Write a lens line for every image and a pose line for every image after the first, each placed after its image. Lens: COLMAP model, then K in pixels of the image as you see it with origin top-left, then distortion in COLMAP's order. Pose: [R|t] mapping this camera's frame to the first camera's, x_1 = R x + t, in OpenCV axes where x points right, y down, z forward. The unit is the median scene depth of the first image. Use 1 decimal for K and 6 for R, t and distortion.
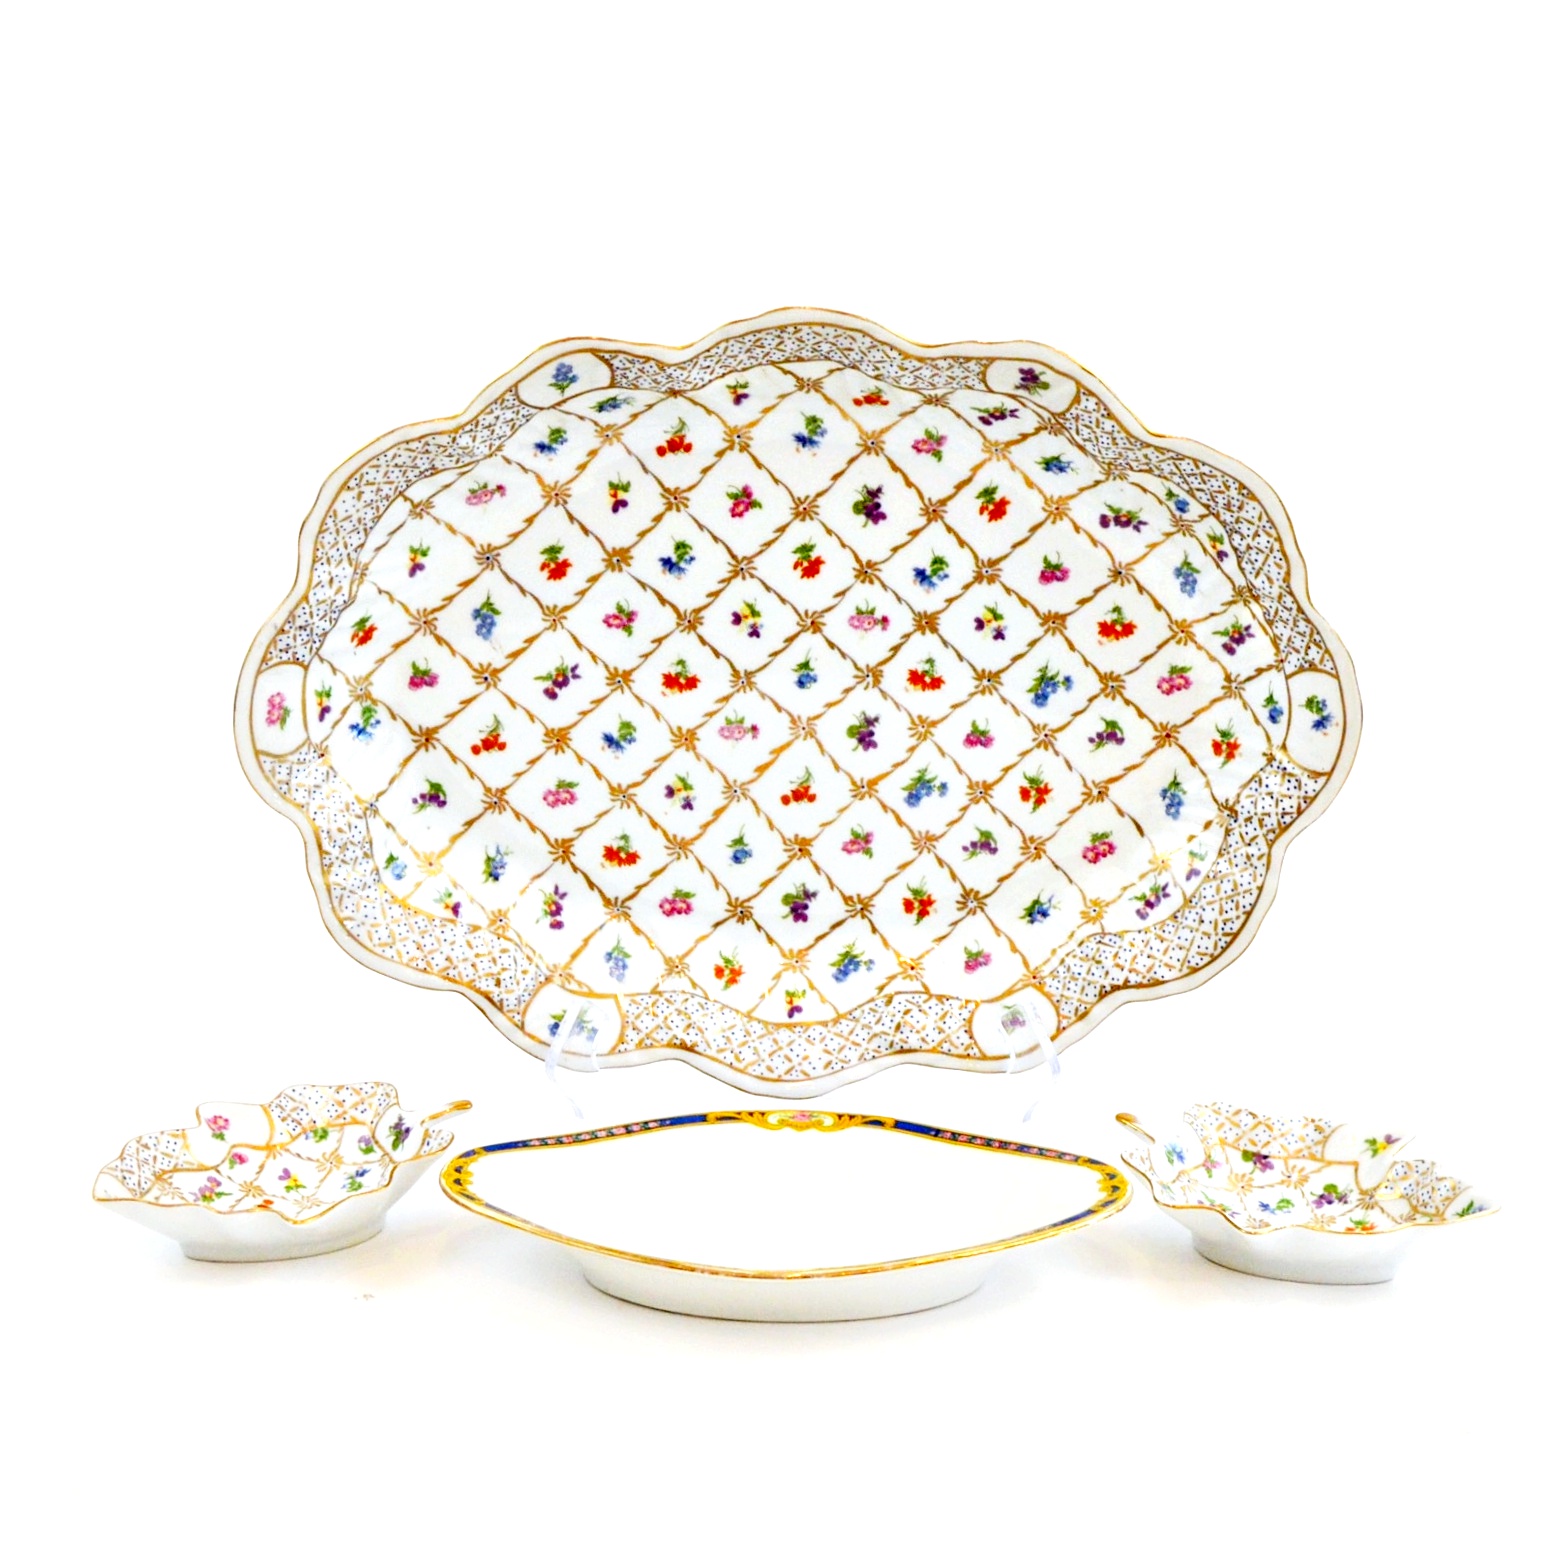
lens RADIAL K [[2849.0, 0, 774.3], [0, 2849.0, 776.3], [0, 0, 1]] dist [-0.016203, 0.000000]
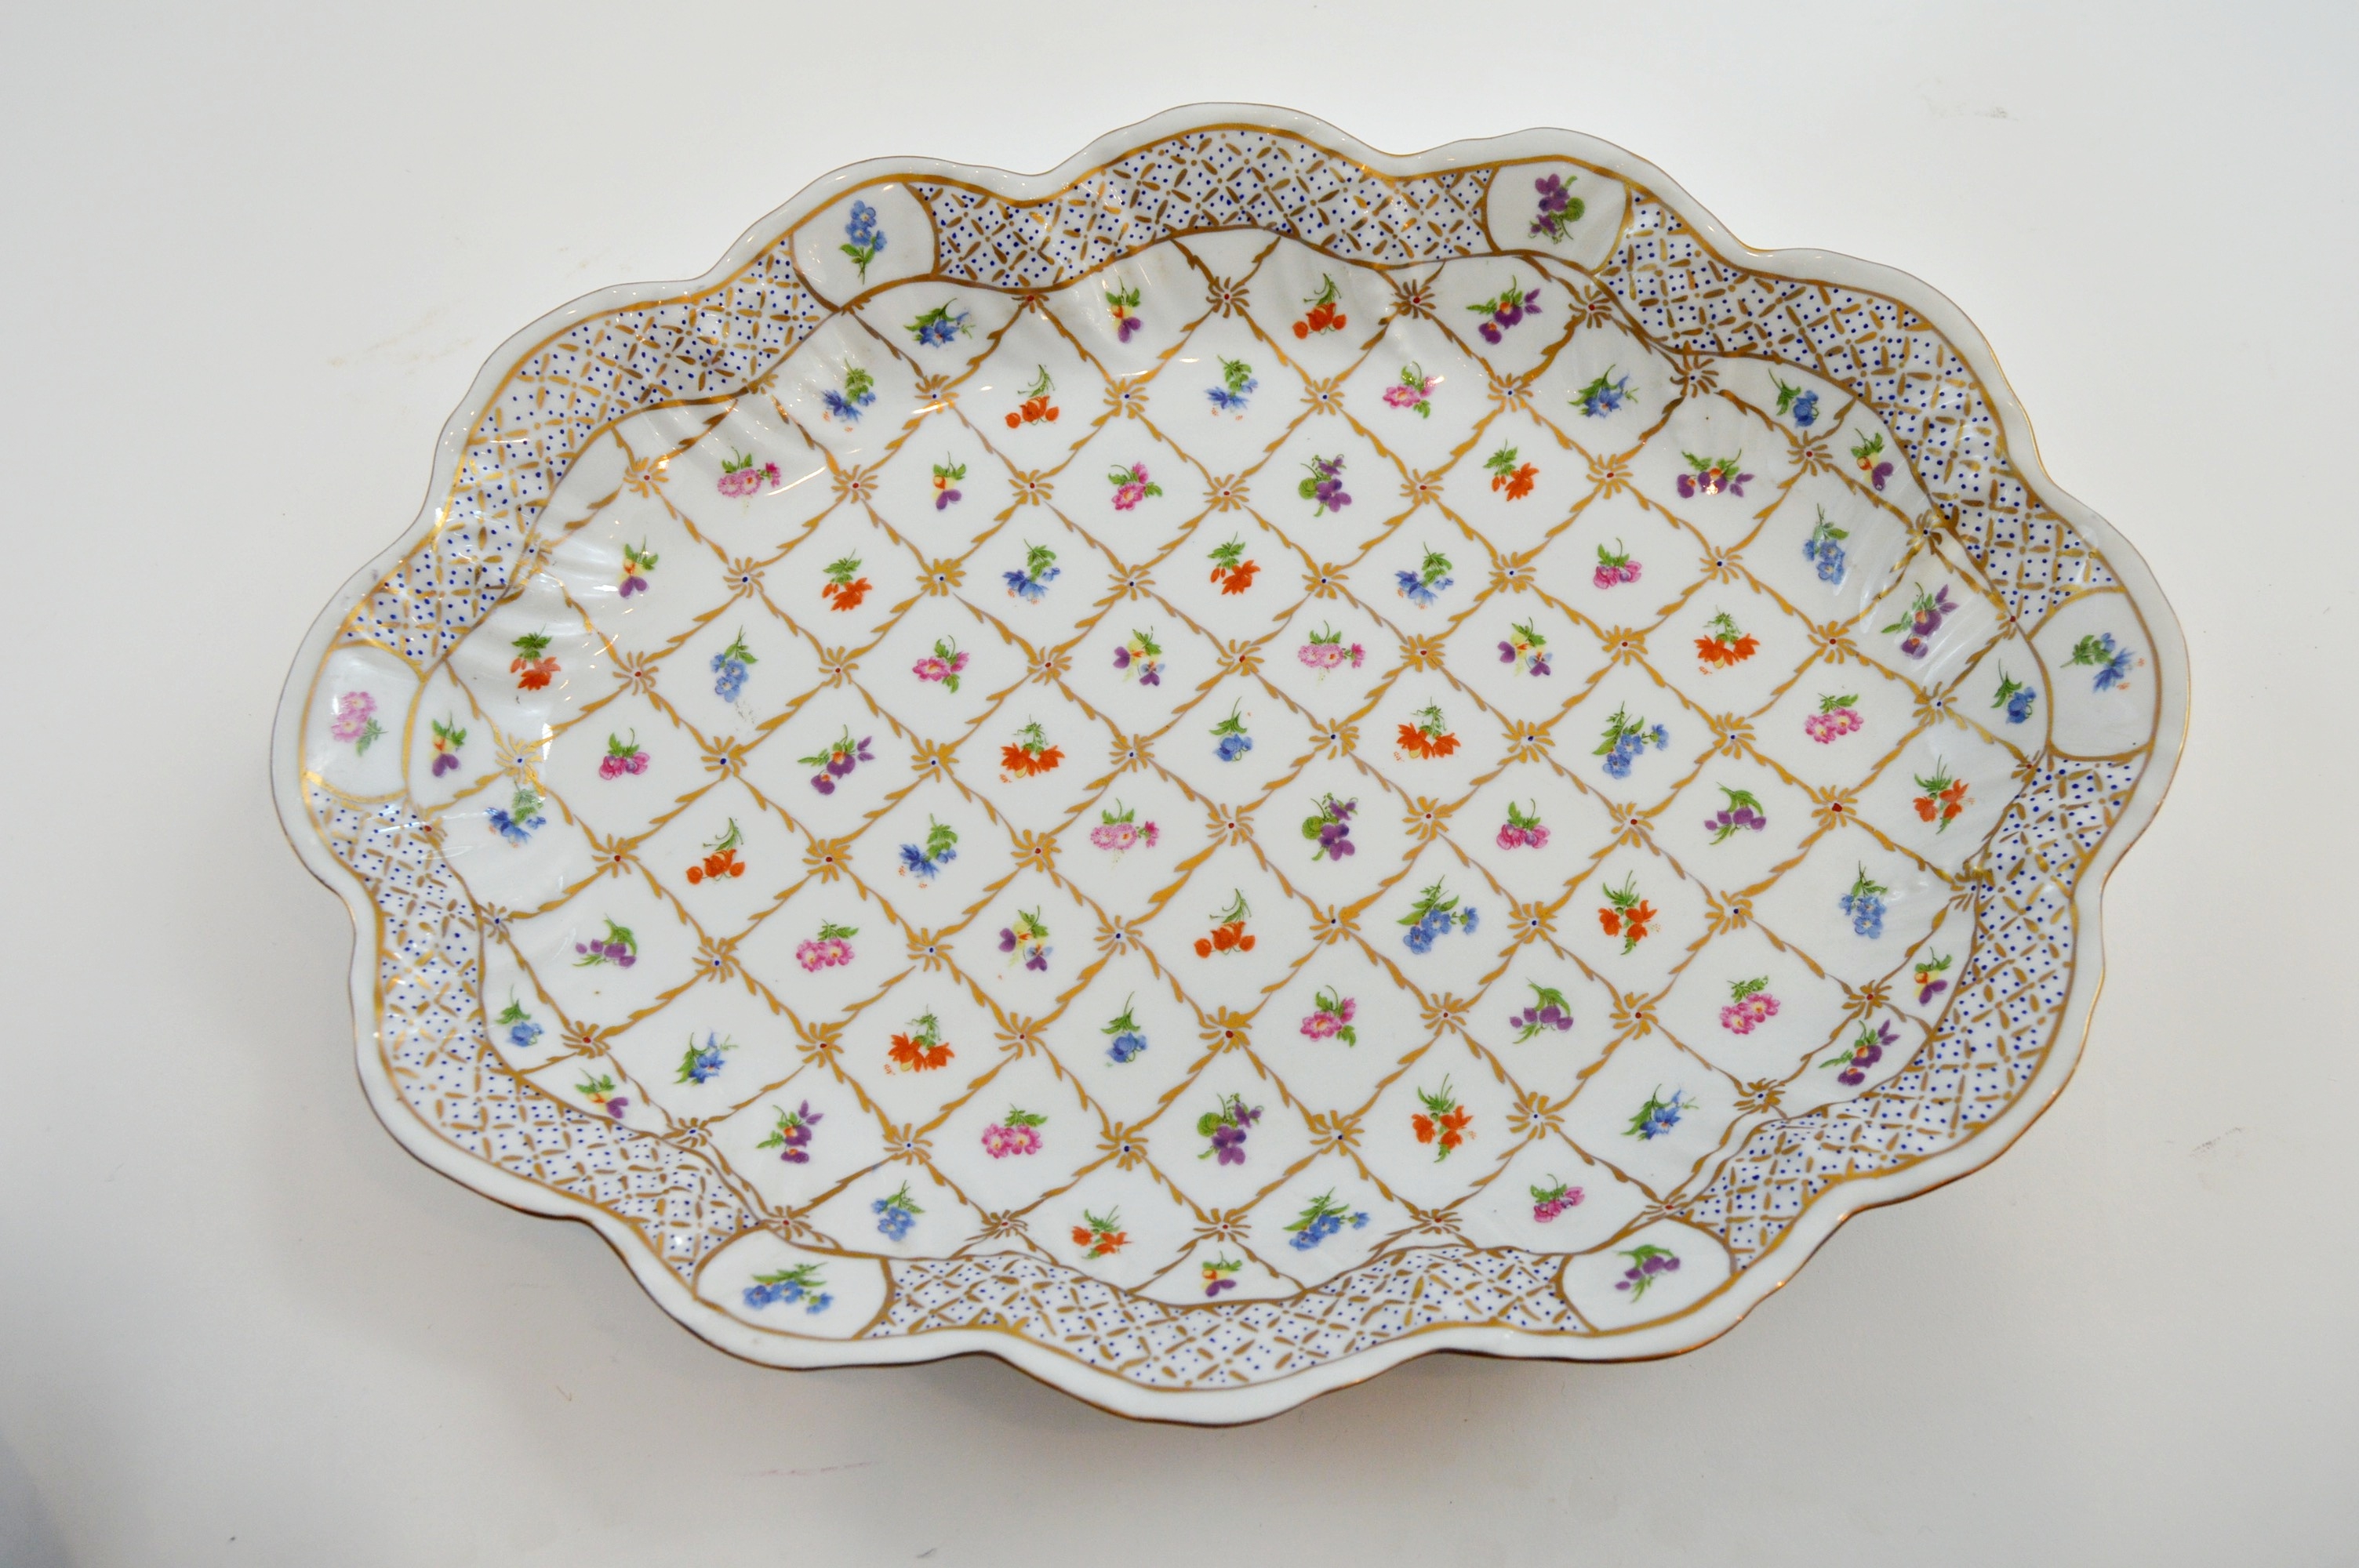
lens RADIAL K [[1958.7, 0, 1201.5], [0, 1958.7, 736.0], [0, 0, 1]] dist [-0.080343, 0.008158]
pose [[0.999397, -0.020639, -0.027920, 0.016367], [-0.000169, 0.801234, -0.598351, 0.222094], [0.034720, 0.597995, 0.800747, 0.669860]]
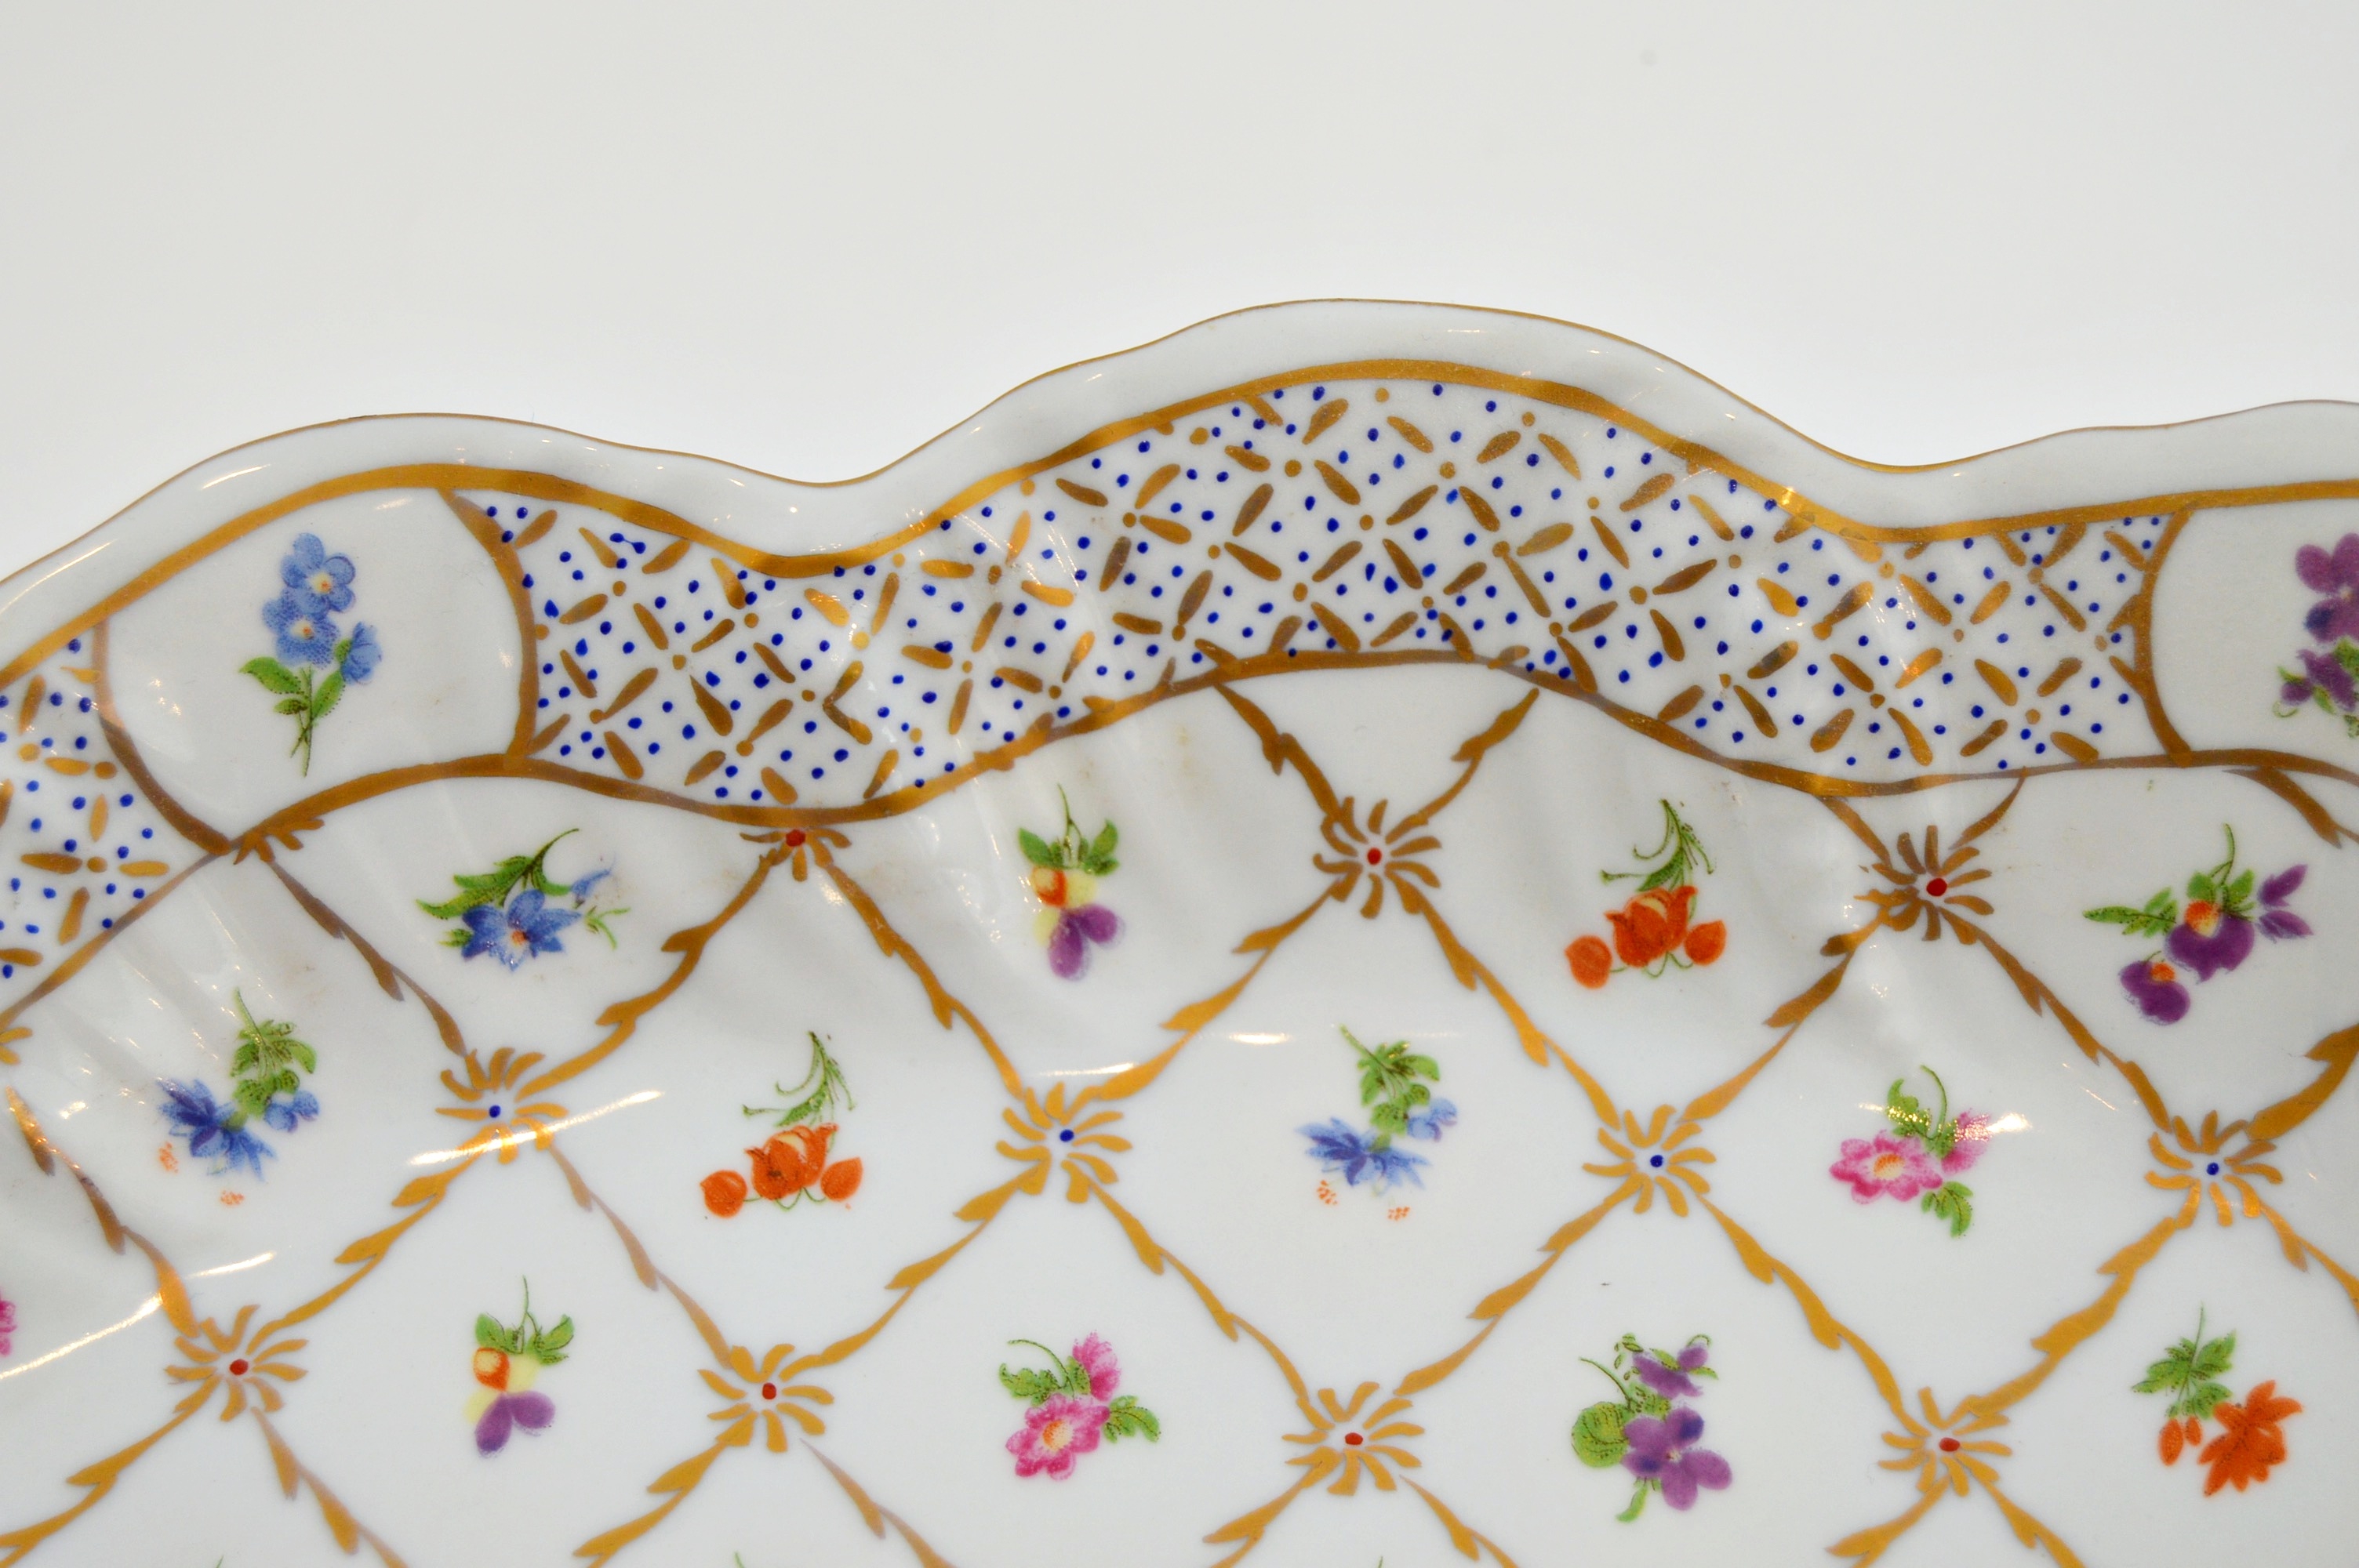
lens RADIAL K [[5255.2, 0, 1194.0], [0, 5255.2, 786.2], [0, 0, 1]] dist [-0.033677, 0.000000]
pose [[0.999126, 0.011831, -0.040091, 0.014007], [-0.038373, 0.639930, -0.767474, 0.183303], [0.016575, 0.768342, 0.639825, 0.703060]]
